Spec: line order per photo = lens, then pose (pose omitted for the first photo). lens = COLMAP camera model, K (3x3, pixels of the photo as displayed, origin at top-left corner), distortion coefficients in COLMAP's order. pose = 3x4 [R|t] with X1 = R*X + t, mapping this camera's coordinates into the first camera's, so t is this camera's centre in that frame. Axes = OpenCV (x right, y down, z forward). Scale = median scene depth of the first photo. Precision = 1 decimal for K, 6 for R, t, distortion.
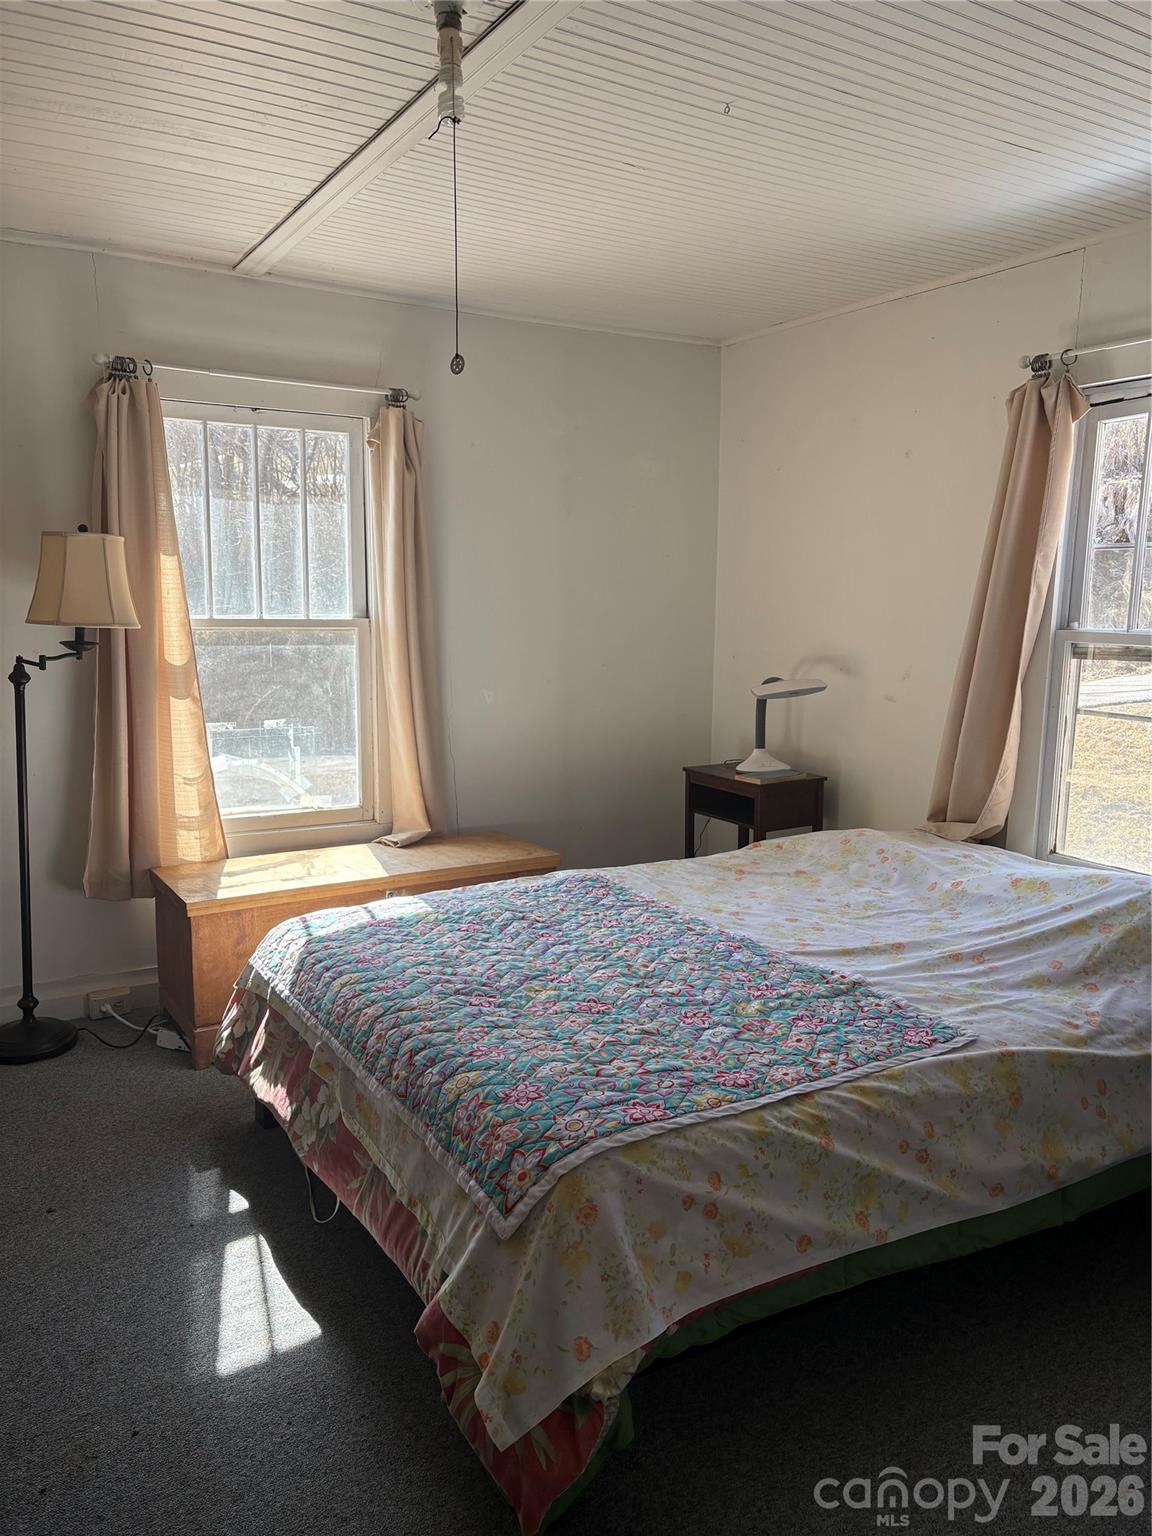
lens RADIAL K [[1150.3, 0, 570.4], [0, 1150.3, 766.7], [0, 0, 1]] dist [0.052597, -0.058514]
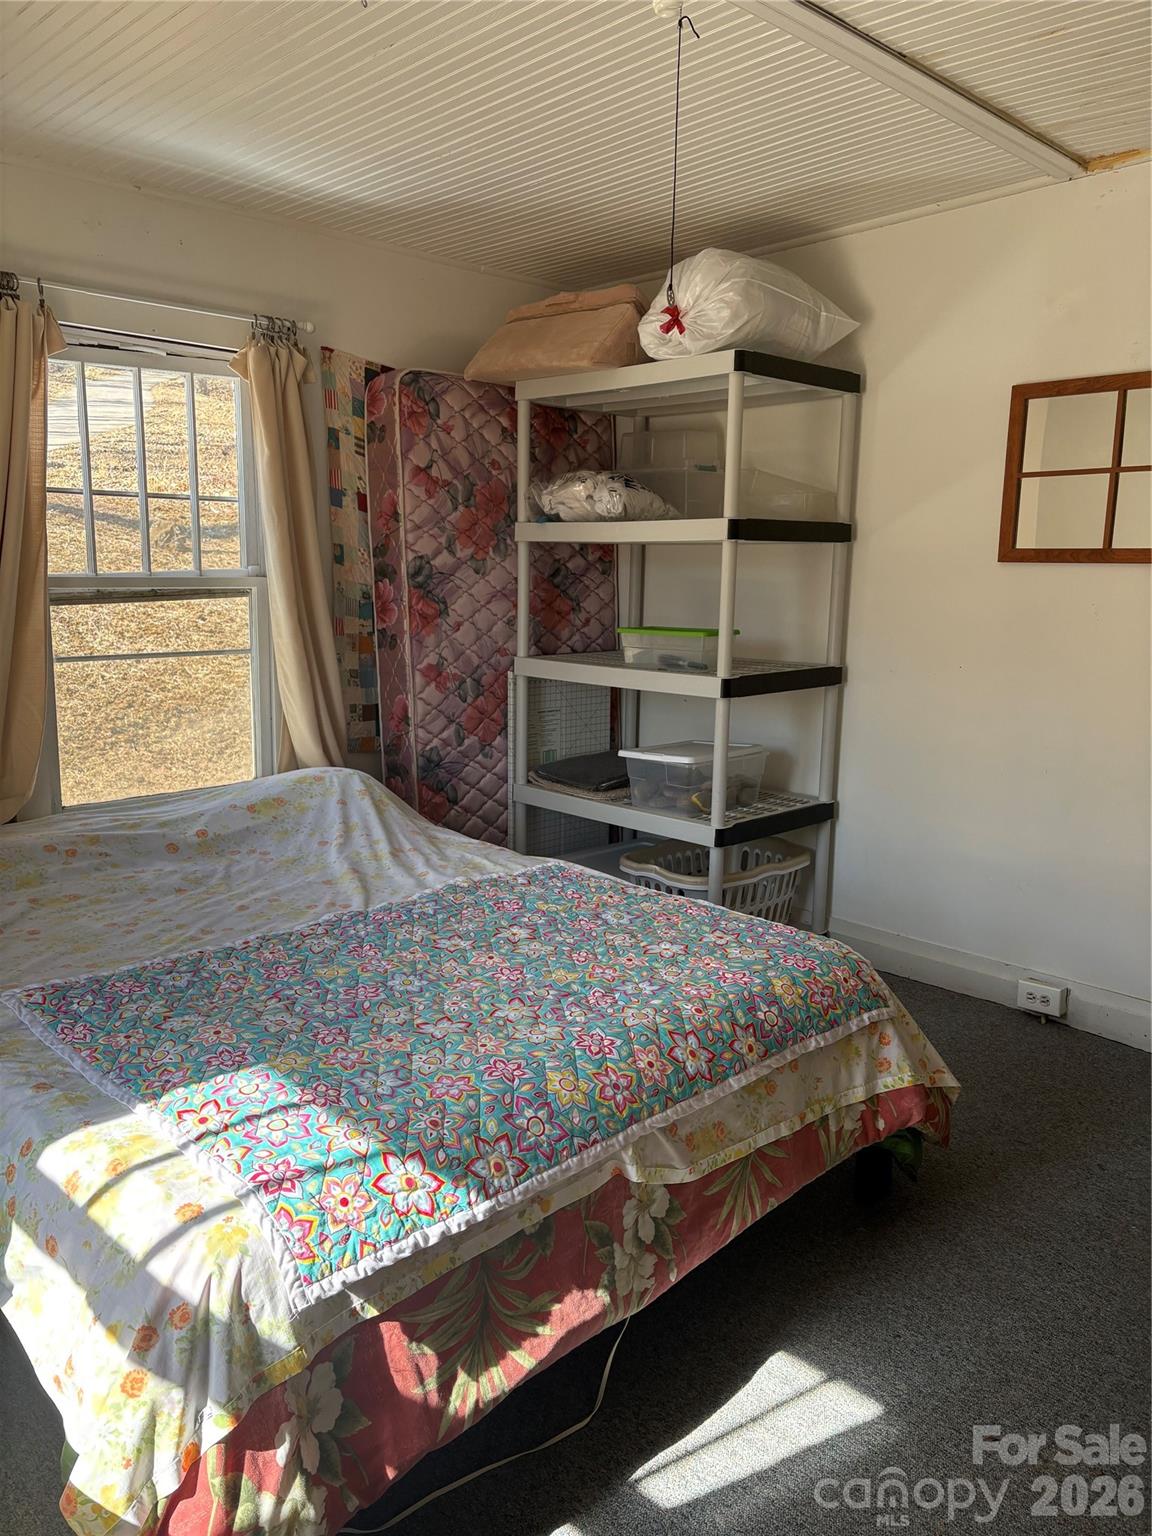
lens RADIAL K [[1150.3, 0, 567.6], [0, 1150.3, 768.6], [0, 0, 1]] dist [0.052597, -0.058514]
pose [[-0.238757, -0.201241, 0.949998, -0.856285], [0.144061, 0.960126, 0.239593, -0.182426], [-0.960334, 0.194062, -0.200246, 1.122699]]
